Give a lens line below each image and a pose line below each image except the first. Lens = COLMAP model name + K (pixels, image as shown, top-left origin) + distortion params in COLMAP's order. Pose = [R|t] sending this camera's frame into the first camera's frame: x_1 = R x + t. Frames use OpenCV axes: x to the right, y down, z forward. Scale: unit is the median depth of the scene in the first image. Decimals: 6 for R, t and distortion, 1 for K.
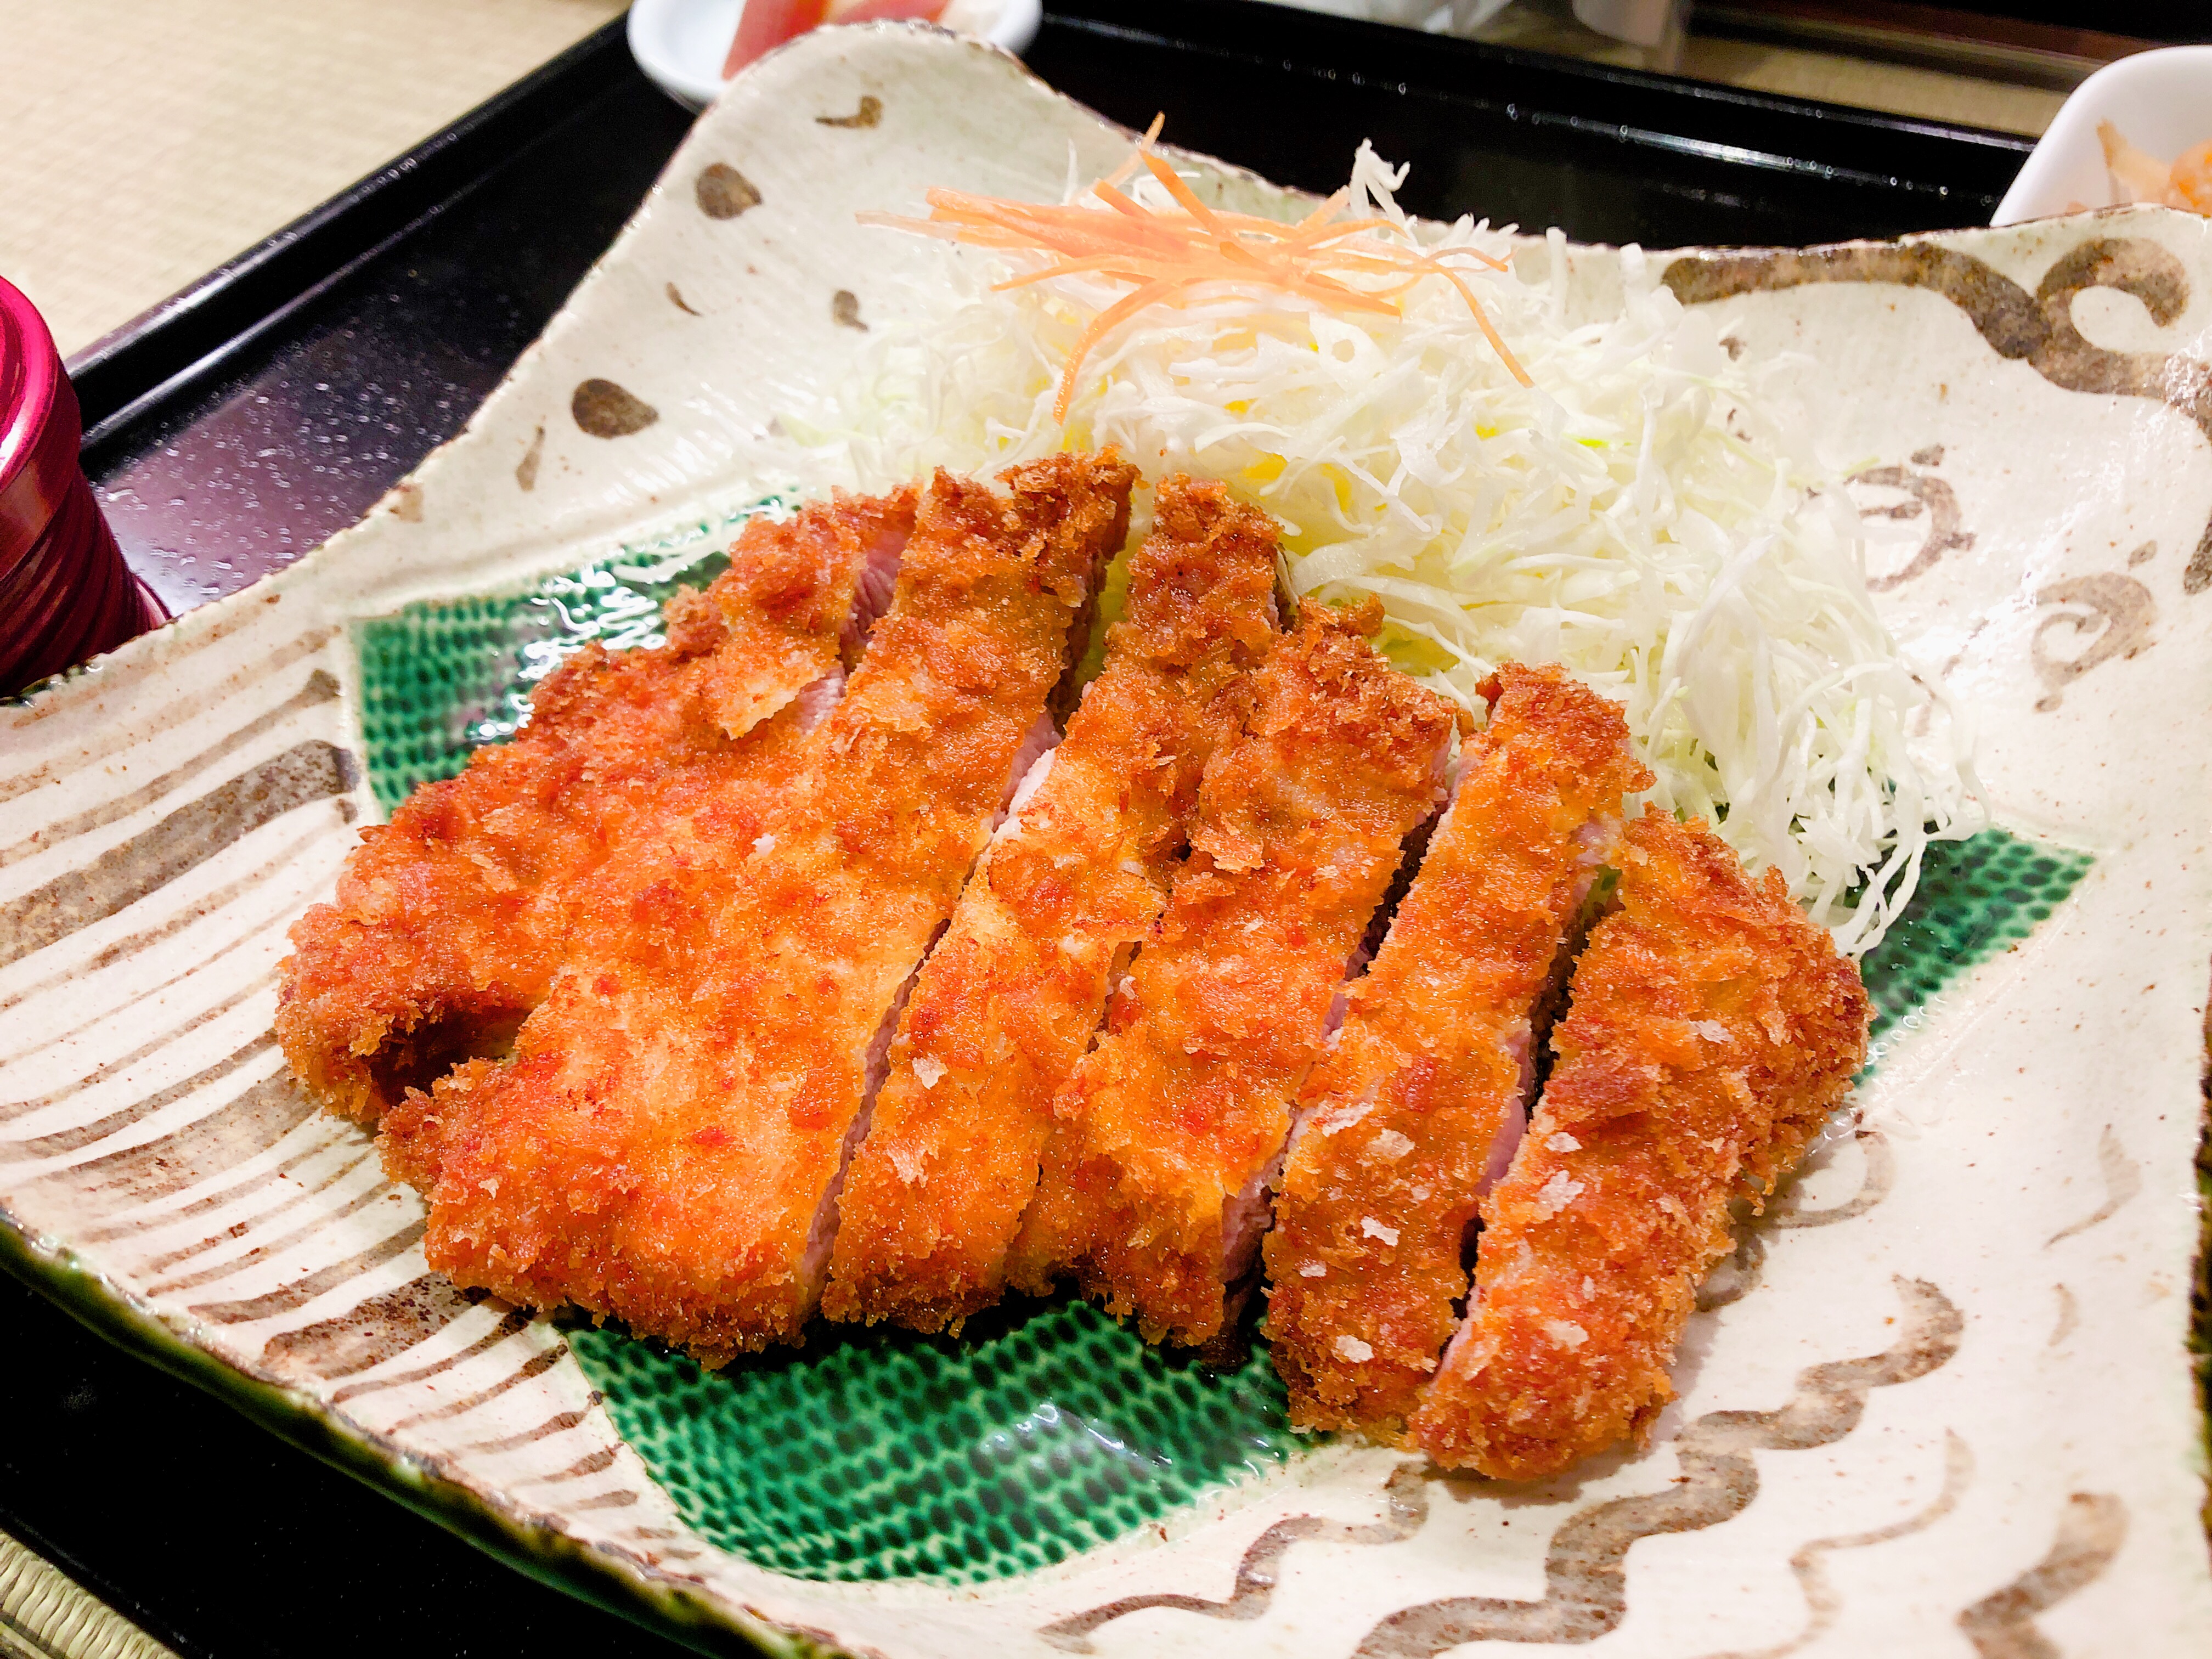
lens RADIAL K [[1787.5, 0, 1106.0], [0, 1787.5, 829.5], [0, 0, 1]] dist [-0.055171, 0.064521]
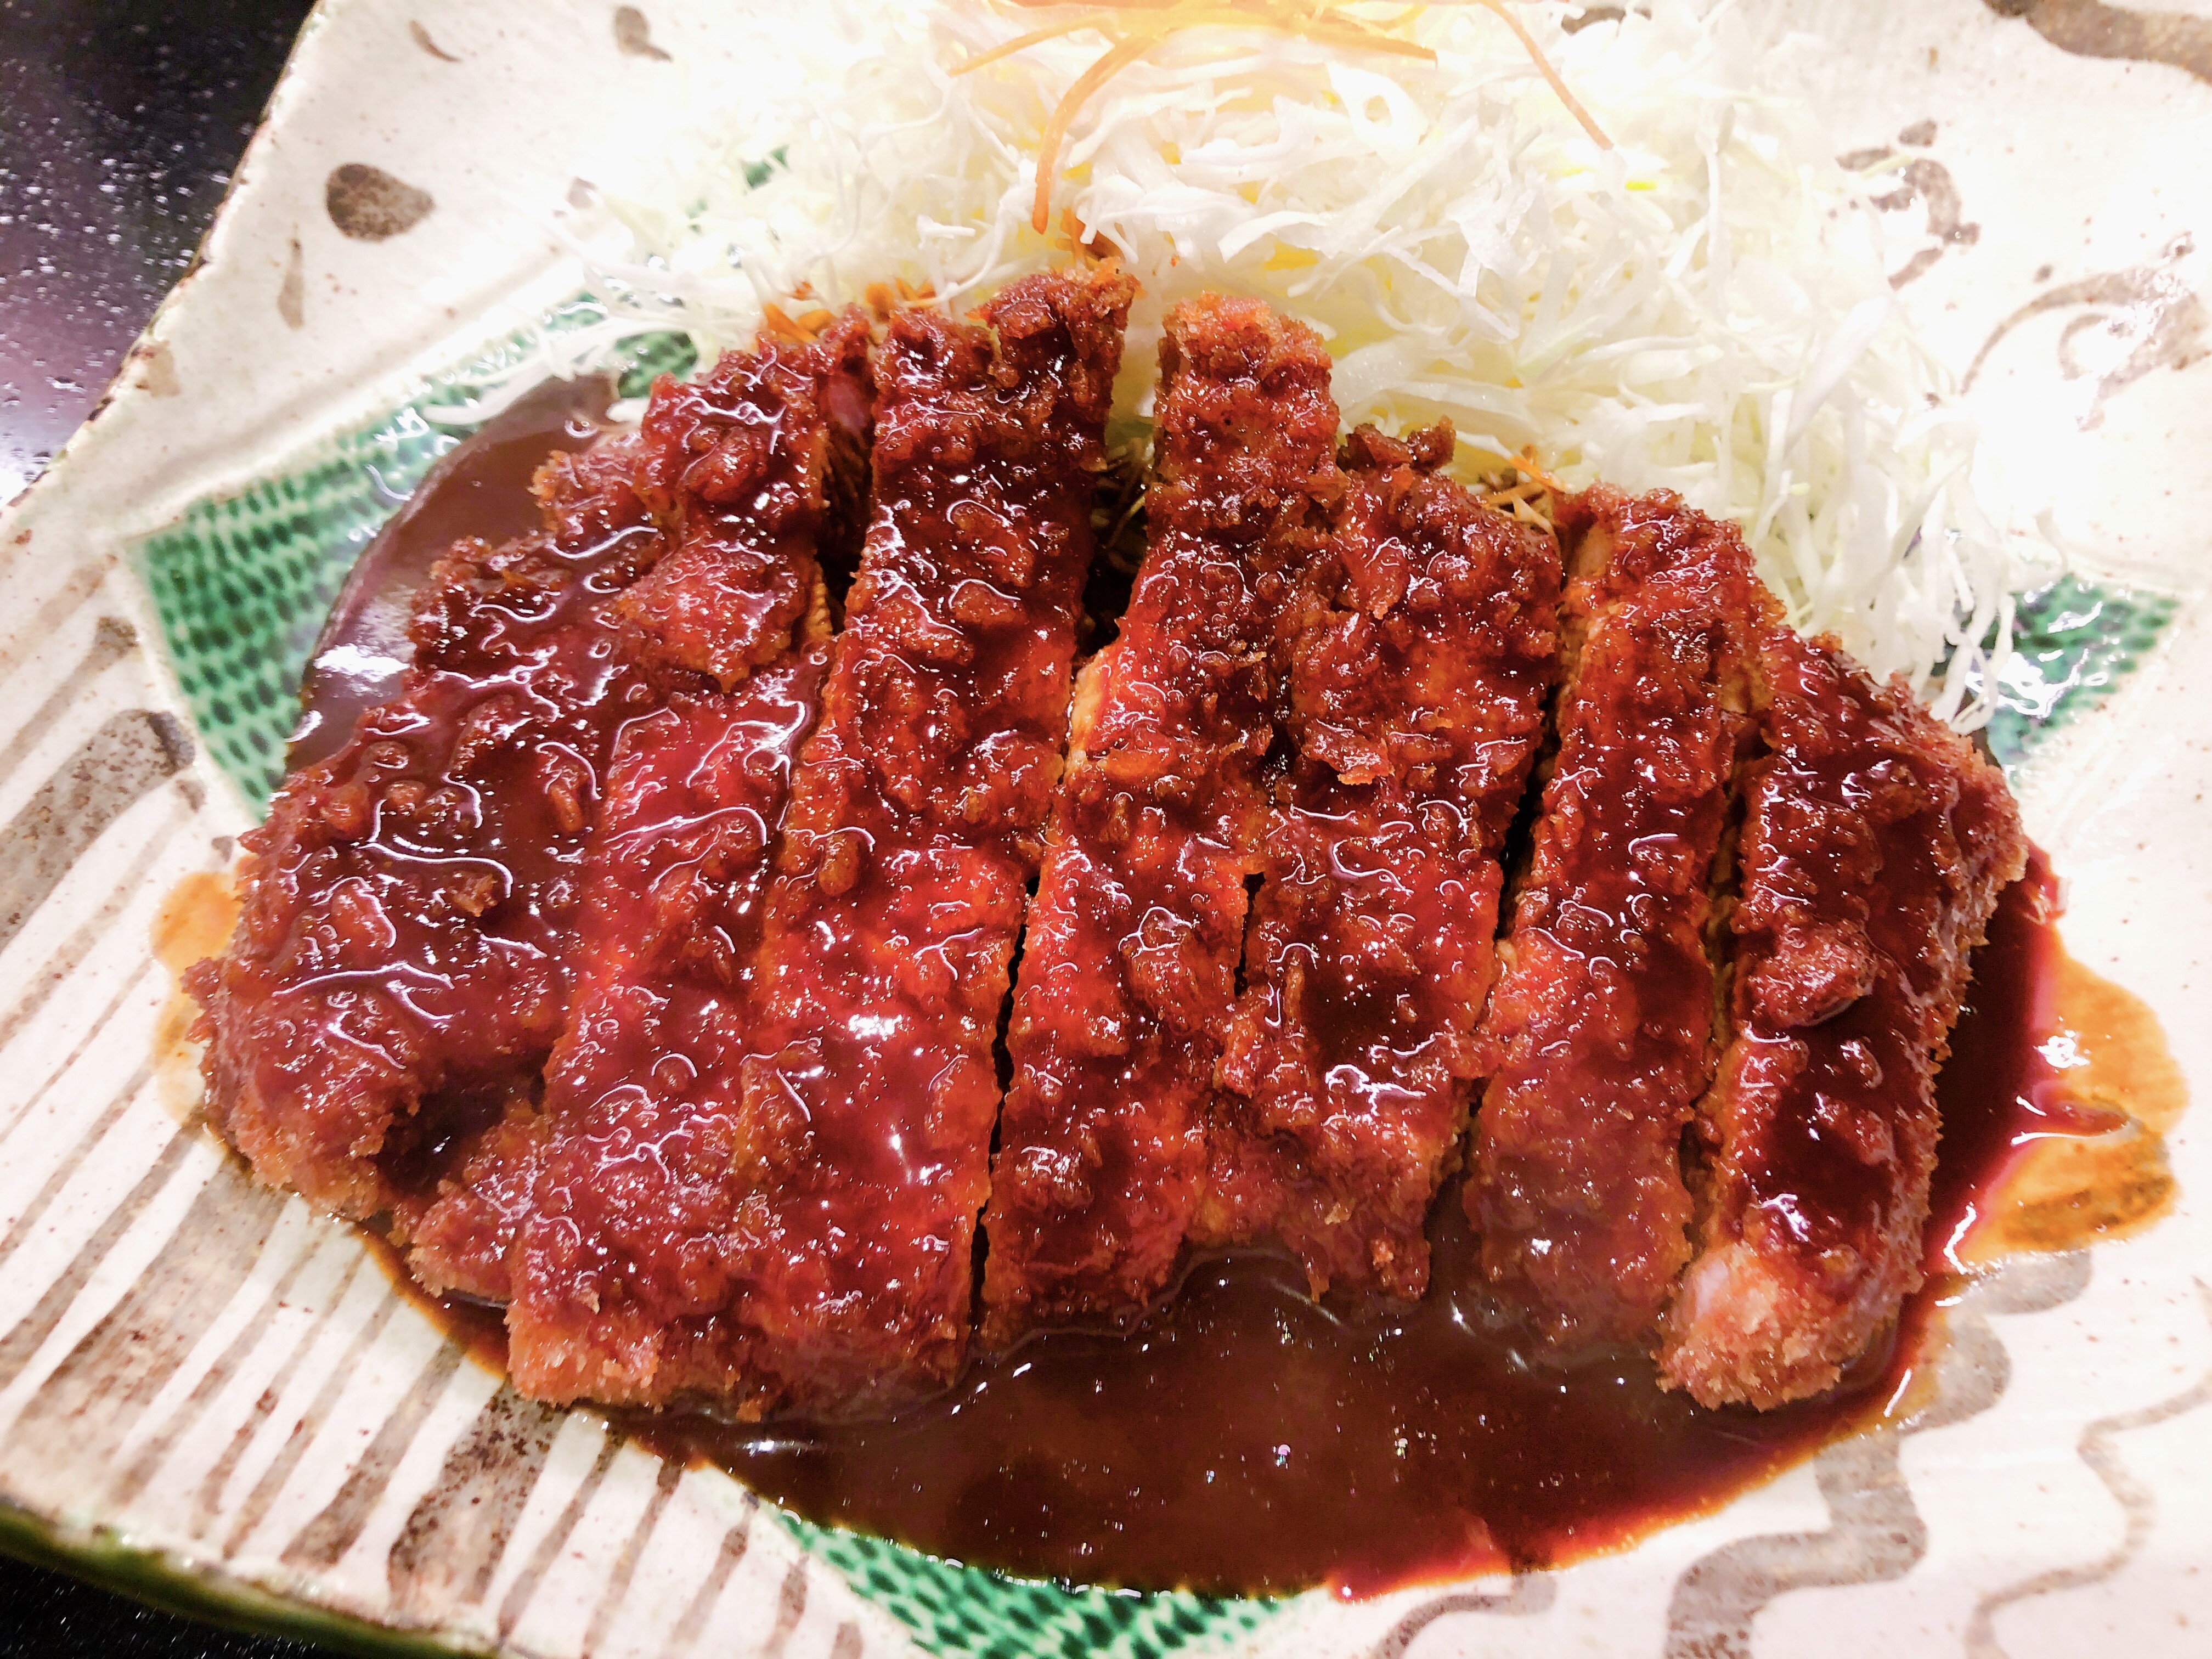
lens RADIAL K [[1845.9, 0, 1174.3], [0, 1845.9, 835.0], [0, 0, 1]] dist [-0.005198, -0.007301]
pose [[0.975036, -0.147172, 0.166271, -0.133531], [0.112048, 0.972580, 0.203799, -0.109450], [-0.191705, -0.180081, 0.964790, 0.108496]]
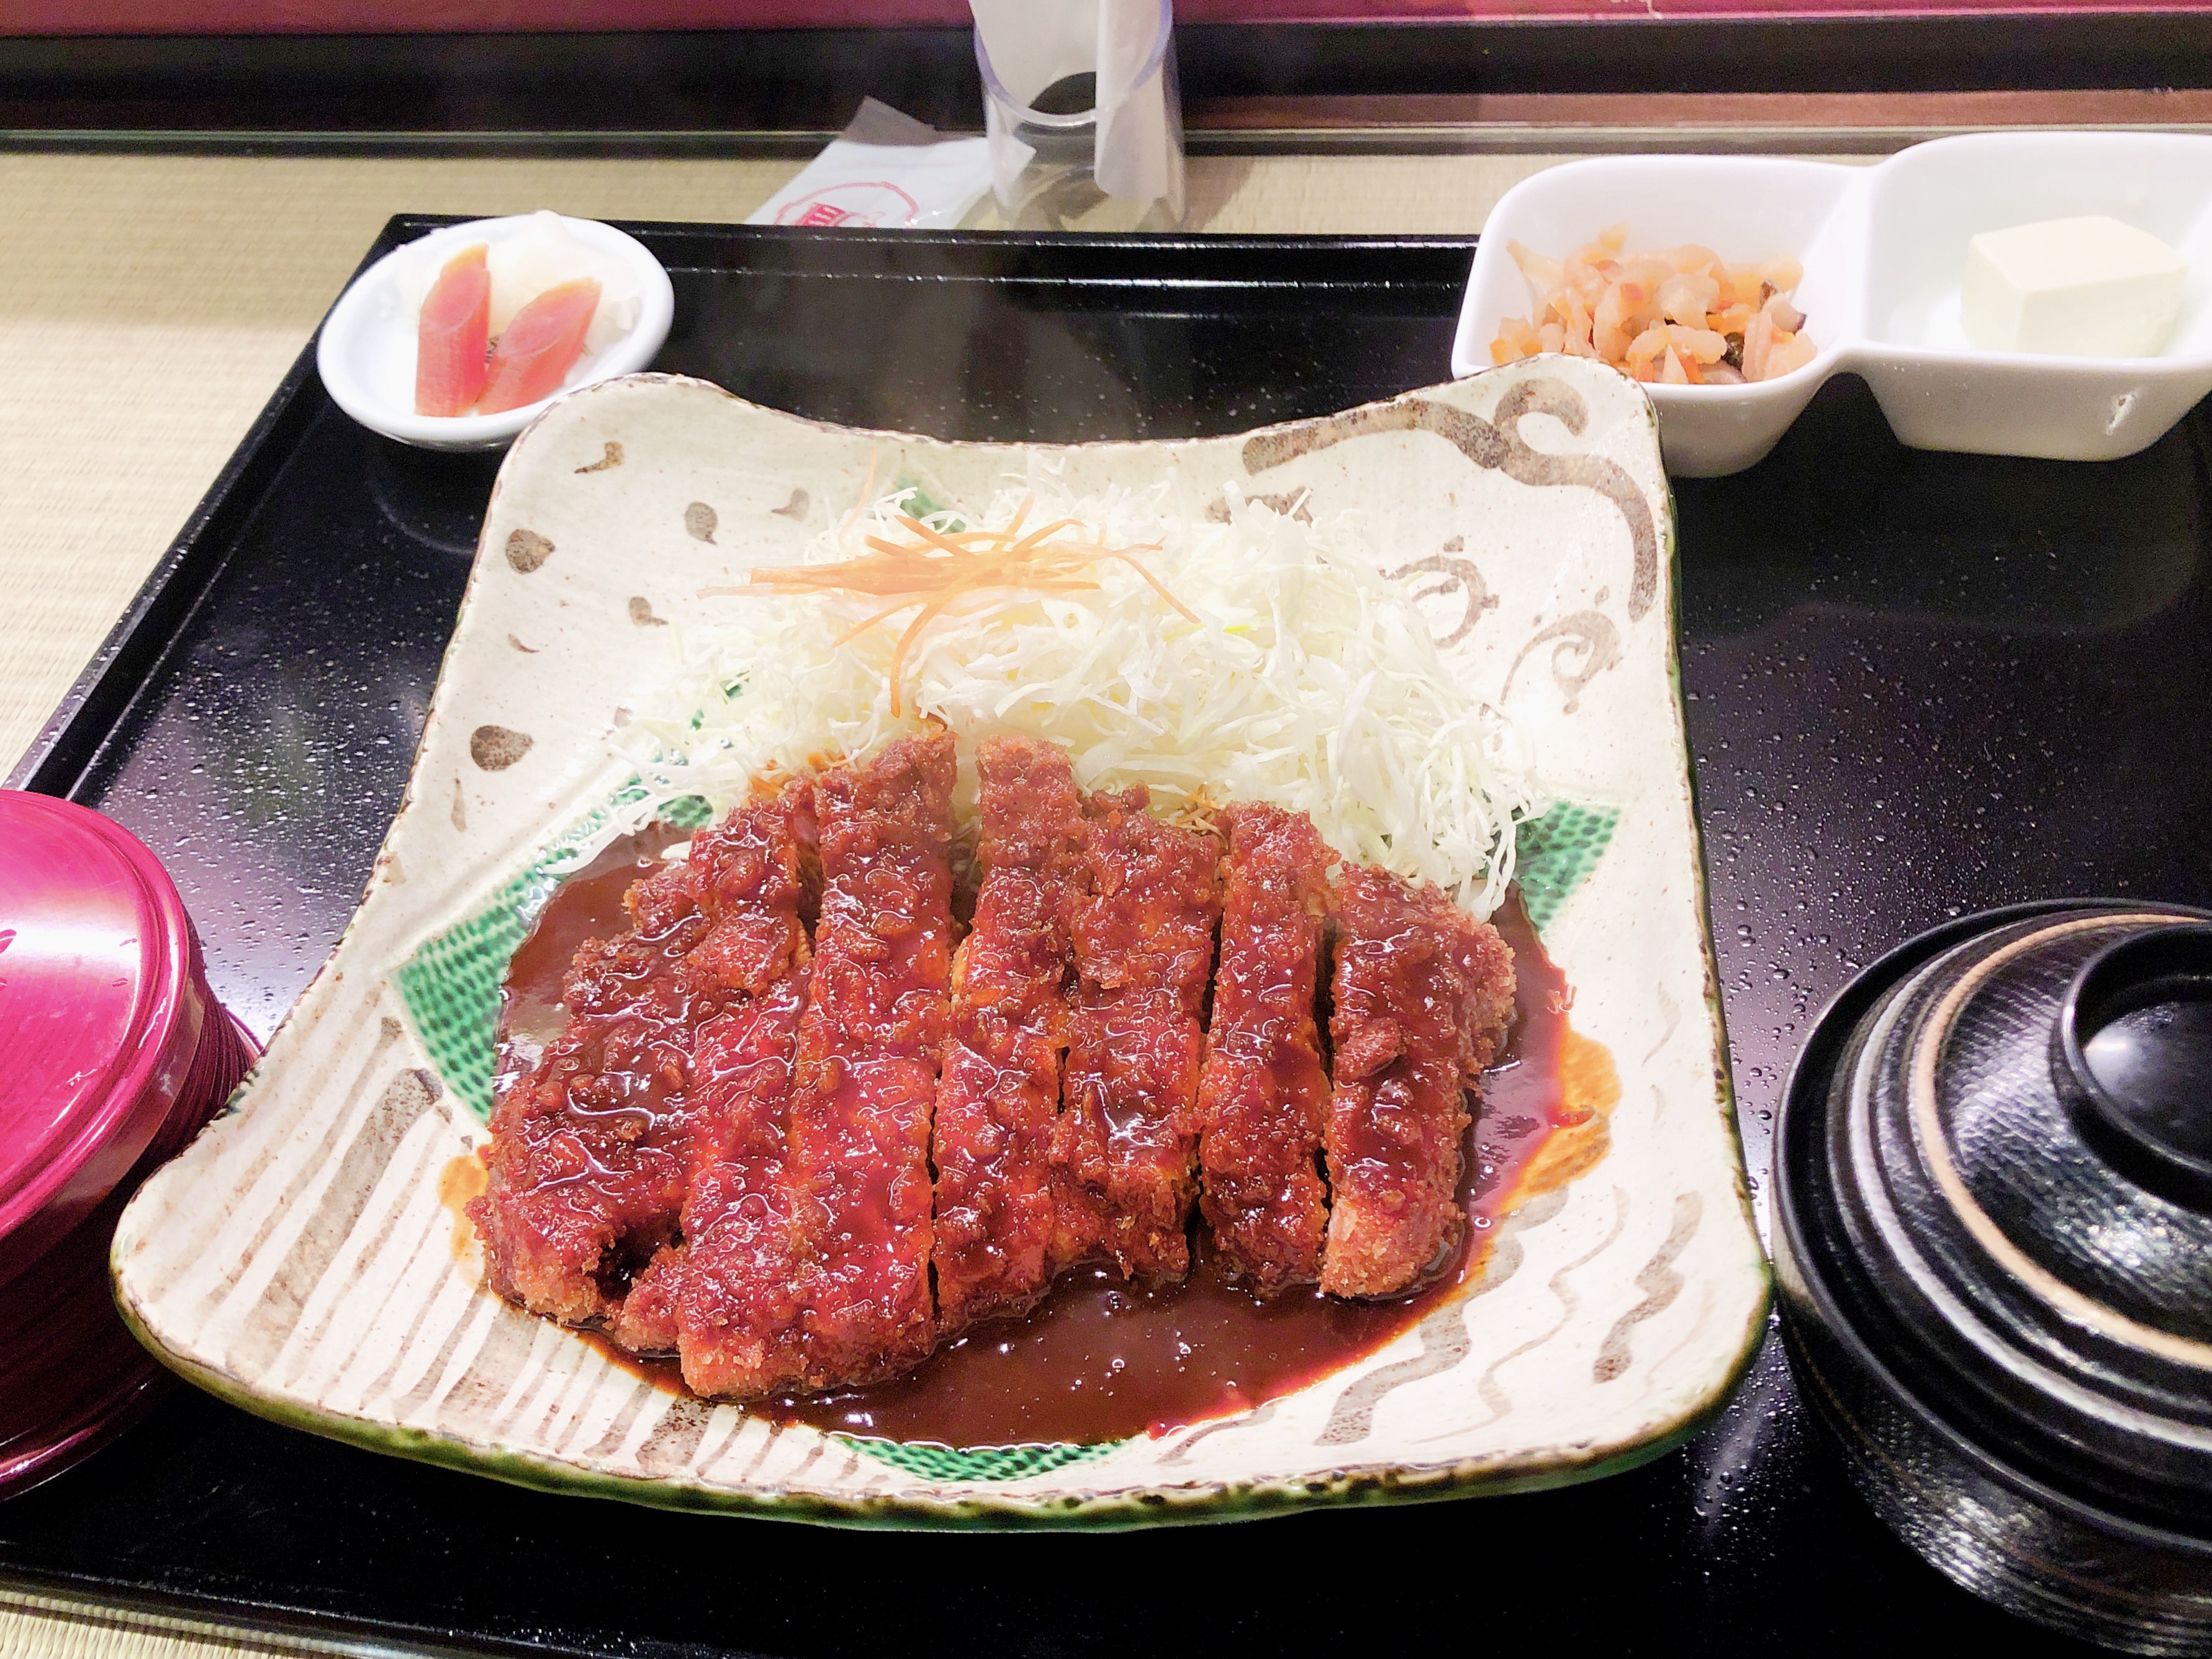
lens RADIAL K [[1790.5, 0, 1106.0], [0, 1790.5, 829.5], [0, 0, 1]] dist [0.083928, -0.102519]
pose [[0.947062, -0.269380, 0.174666, -0.133134], [0.270465, 0.962561, 0.018020, -0.104054], [-0.172981, 0.030175, 0.984463, -0.425373]]
